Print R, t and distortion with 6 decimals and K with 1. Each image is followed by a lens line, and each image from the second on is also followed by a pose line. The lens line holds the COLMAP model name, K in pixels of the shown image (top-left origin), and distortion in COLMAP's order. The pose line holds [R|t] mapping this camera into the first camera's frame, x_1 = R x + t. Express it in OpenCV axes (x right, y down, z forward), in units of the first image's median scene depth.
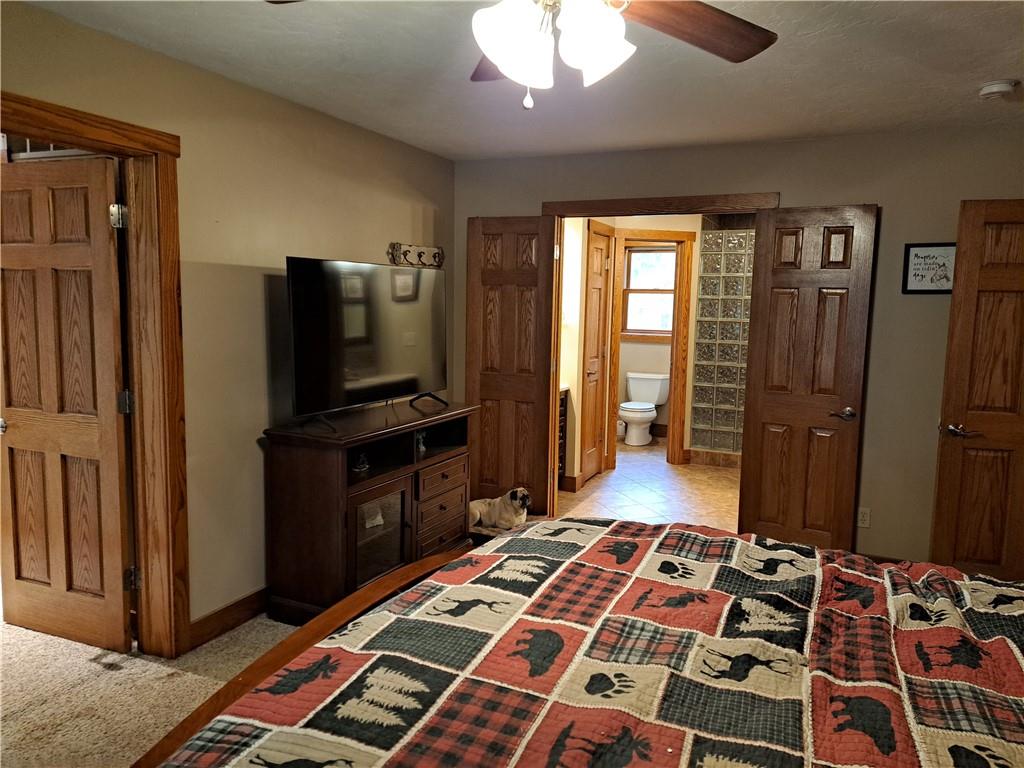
lens RADIAL K [[718.1, 0, 503.9], [0, 718.1, 364.9], [0, 0, 1]] dist [0.079470, -0.072491]
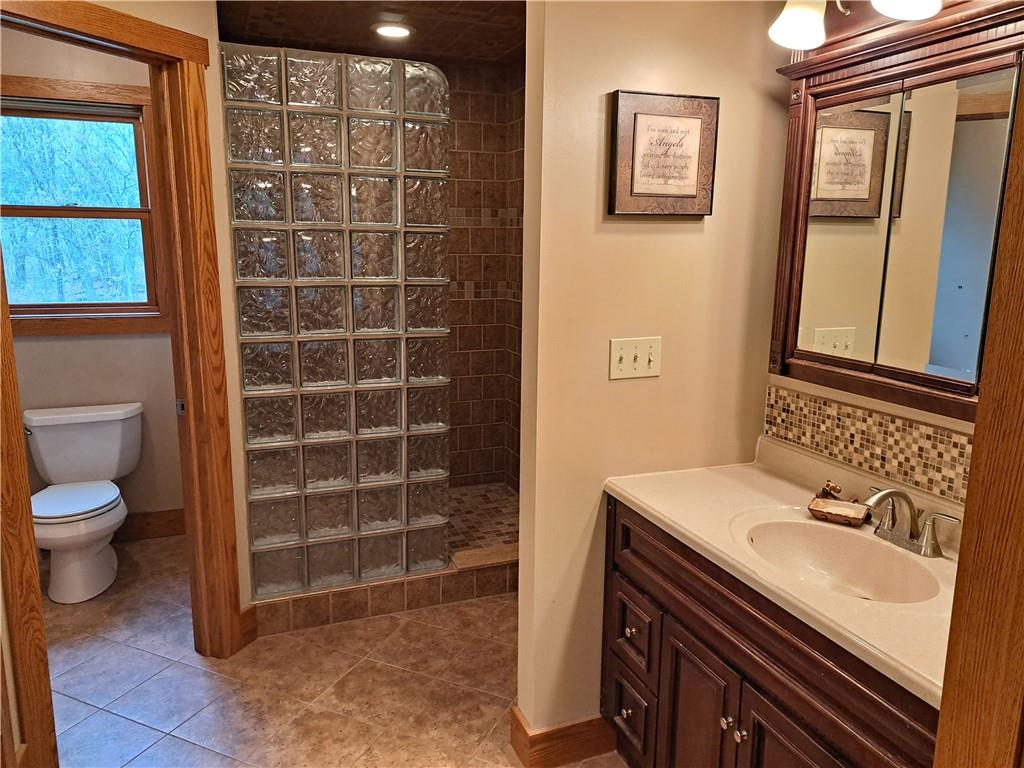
lens RADIAL K [[718.1, 0, 506.9], [0, 718.1, 378.2], [0, 0, 1]] dist [0.079470, -0.072491]
pose [[0.695172, -0.146028, 0.703855, 0.085941], [0.073457, 0.988454, 0.132523, -0.053756], [-0.715080, -0.040423, 0.697873, 0.617783]]
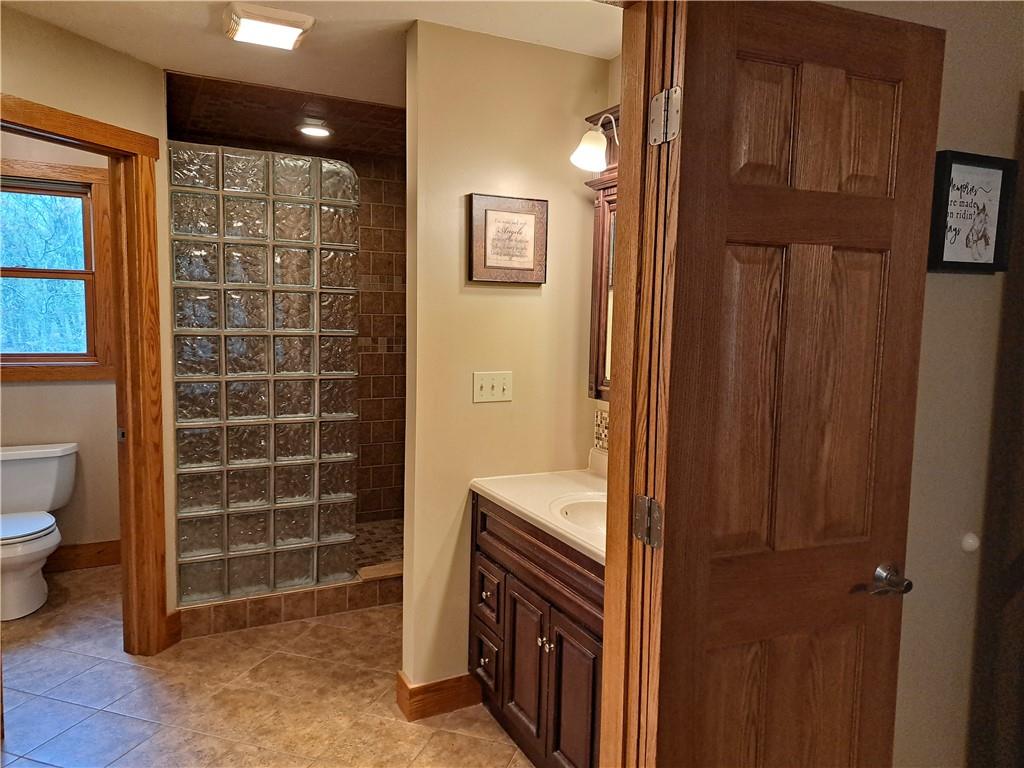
lens RADIAL K [[718.1, 0, 517.9], [0, 718.1, 381.5], [0, 0, 1]] dist [0.079470, -0.072491]
pose [[0.616256, -0.079216, 0.783552, 0.032819], [0.065988, 0.996624, 0.048858, -0.039893], [-0.784777, 0.021596, 0.619402, 0.531282]]
